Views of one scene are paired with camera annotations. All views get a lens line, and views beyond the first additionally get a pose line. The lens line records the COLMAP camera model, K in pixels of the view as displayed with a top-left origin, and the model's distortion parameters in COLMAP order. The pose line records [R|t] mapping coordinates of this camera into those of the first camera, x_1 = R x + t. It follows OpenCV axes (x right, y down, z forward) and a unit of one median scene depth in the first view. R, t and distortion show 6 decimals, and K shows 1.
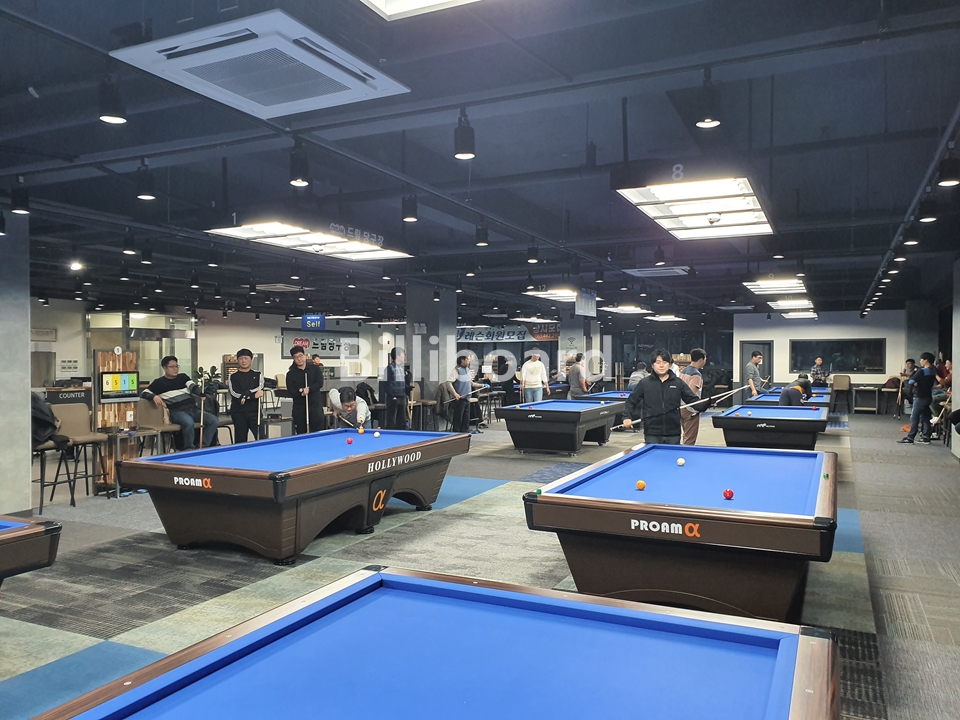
lens RADIAL K [[744.5, 0, 480.0], [0, 744.5, 360.0], [0, 0, 1]] dist [0.002158, 0.000442]
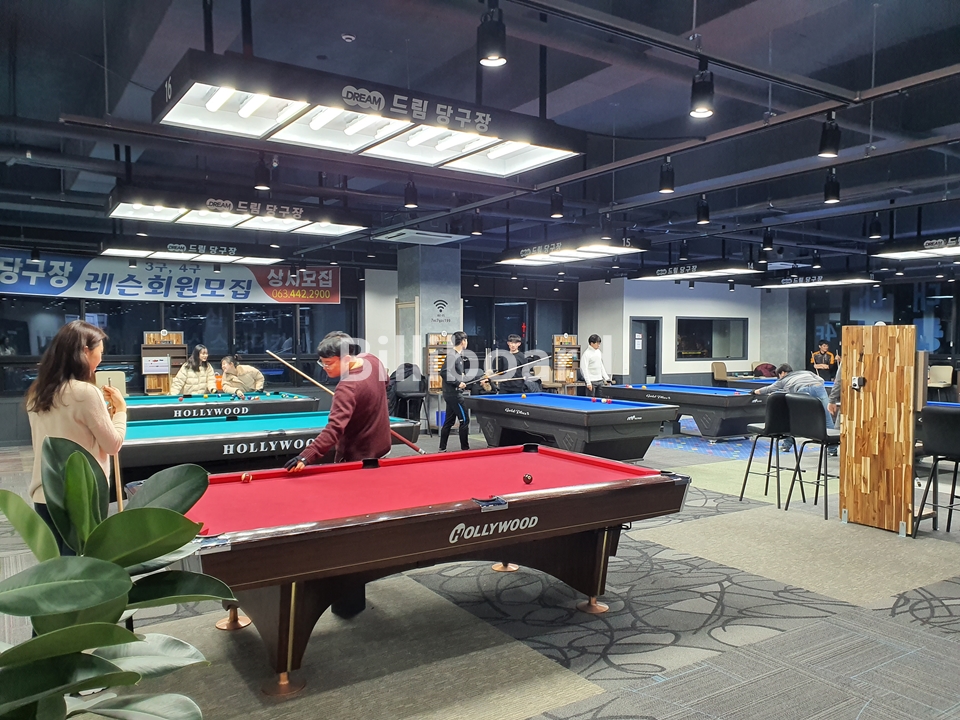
lens RADIAL K [[744.5, 0, 480.0], [0, 744.5, 360.0], [0, 0, 1]] dist [0.002158, 0.000442]
pose [[0.520031, -0.028946, 0.853657, -0.282339], [-0.015374, 0.998946, 0.043239, -0.010681], [-0.854009, -0.035610, 0.519038, 0.626756]]
